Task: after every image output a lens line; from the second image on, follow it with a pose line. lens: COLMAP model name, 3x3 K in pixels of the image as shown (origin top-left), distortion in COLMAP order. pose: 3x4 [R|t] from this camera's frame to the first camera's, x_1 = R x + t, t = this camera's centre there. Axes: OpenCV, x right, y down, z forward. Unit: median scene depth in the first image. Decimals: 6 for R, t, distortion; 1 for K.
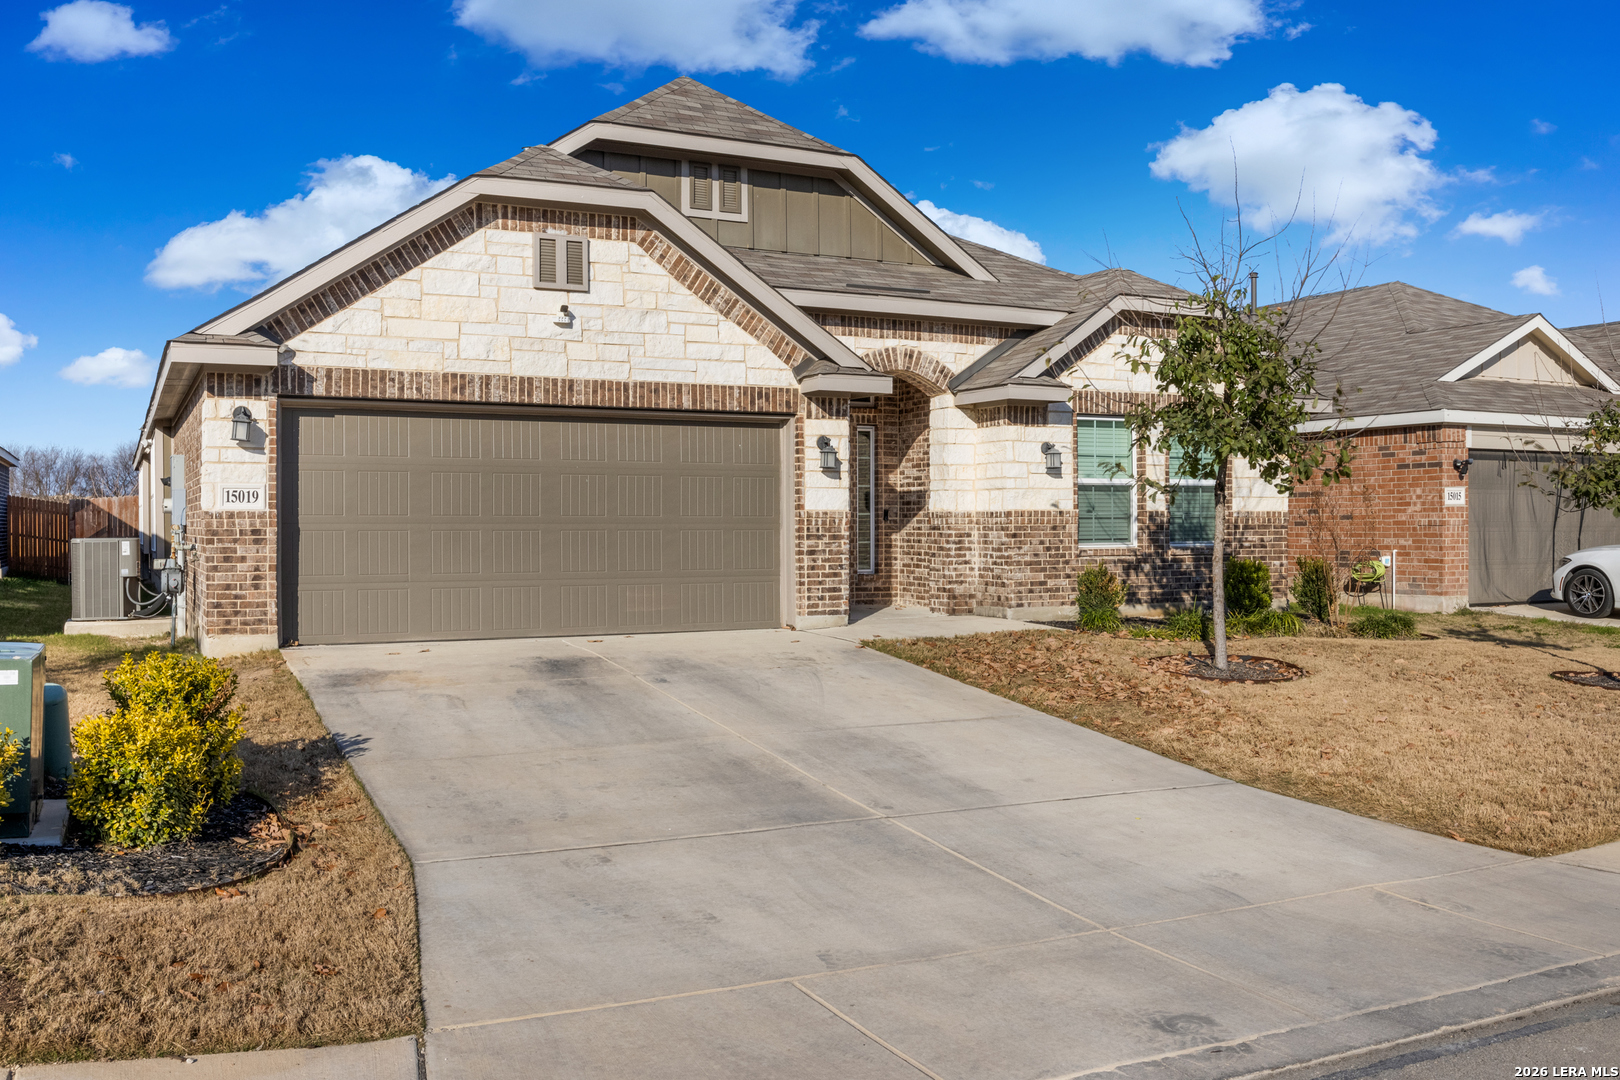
lens RADIAL K [[1400.6, 0, 807.5], [0, 1400.6, 537.3], [0, 0, 1]] dist [-0.005667, -0.005374]
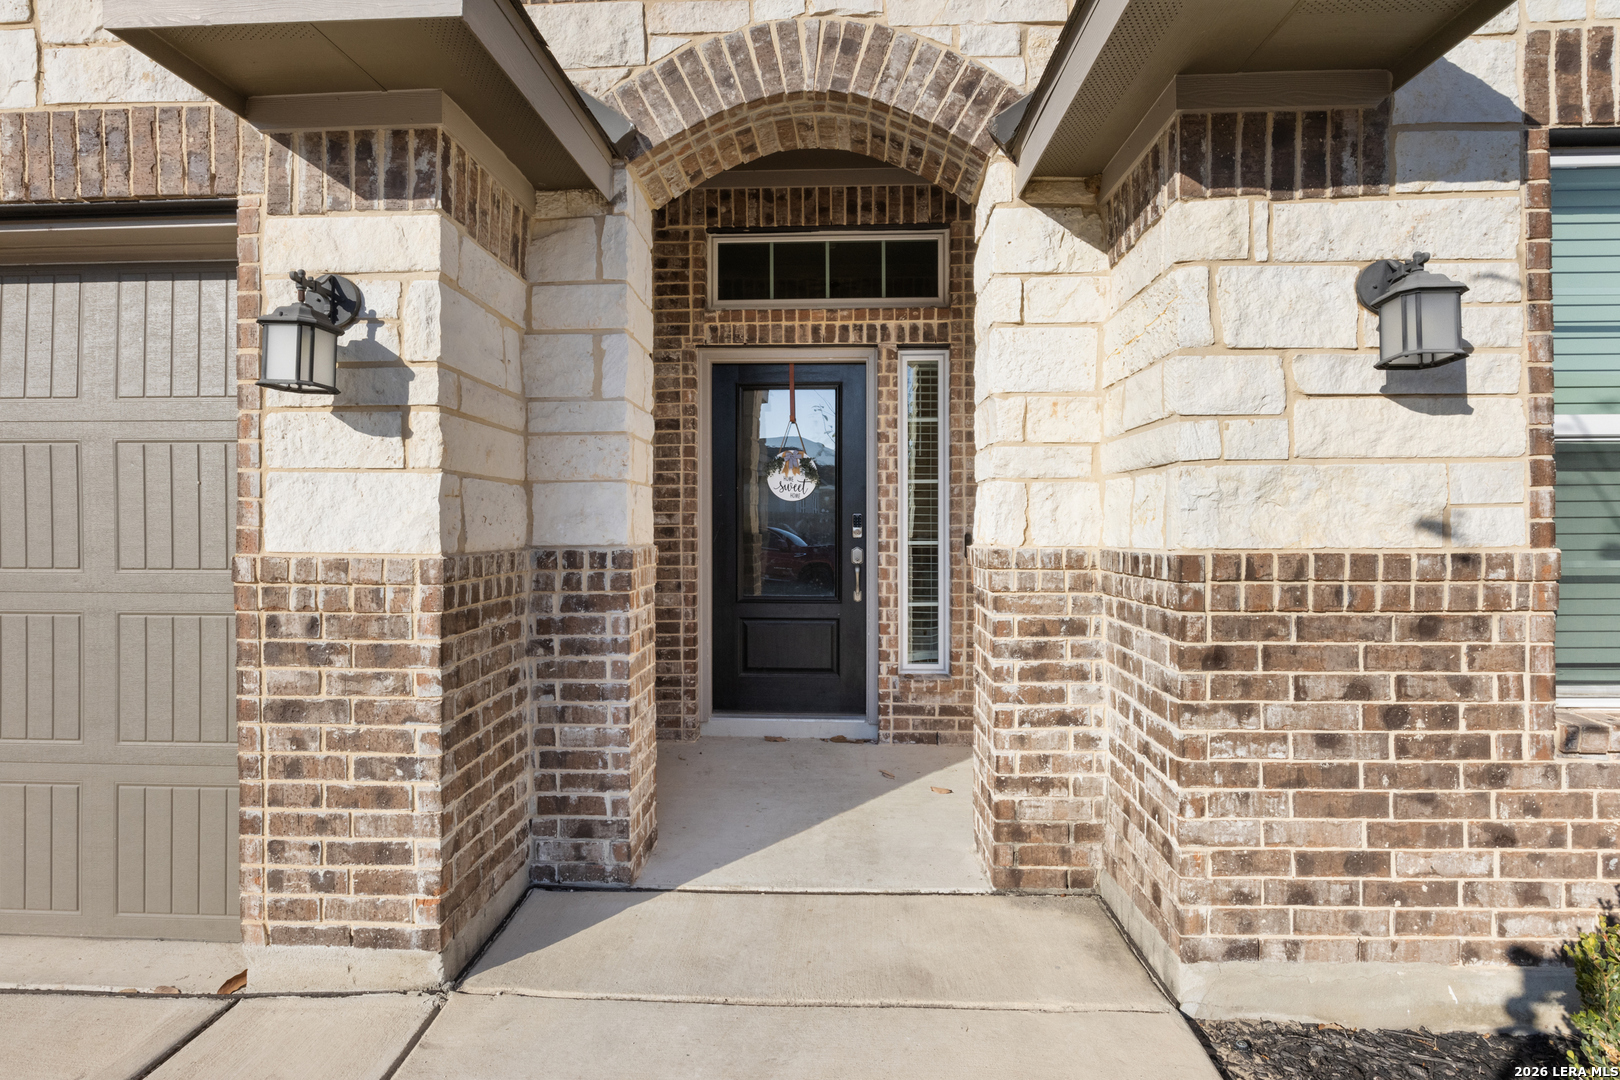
lens RADIAL K [[808.1, 0, 814.8], [0, 808.1, 530.8], [0, 0, 1]] dist [-0.005370, -0.002287]
pose [[0.876996, 0.003130, -0.480487, 0.152626], [-0.005535, 0.999978, -0.003588, -0.021857], [0.480465, 0.005806, 0.876995, 0.840953]]
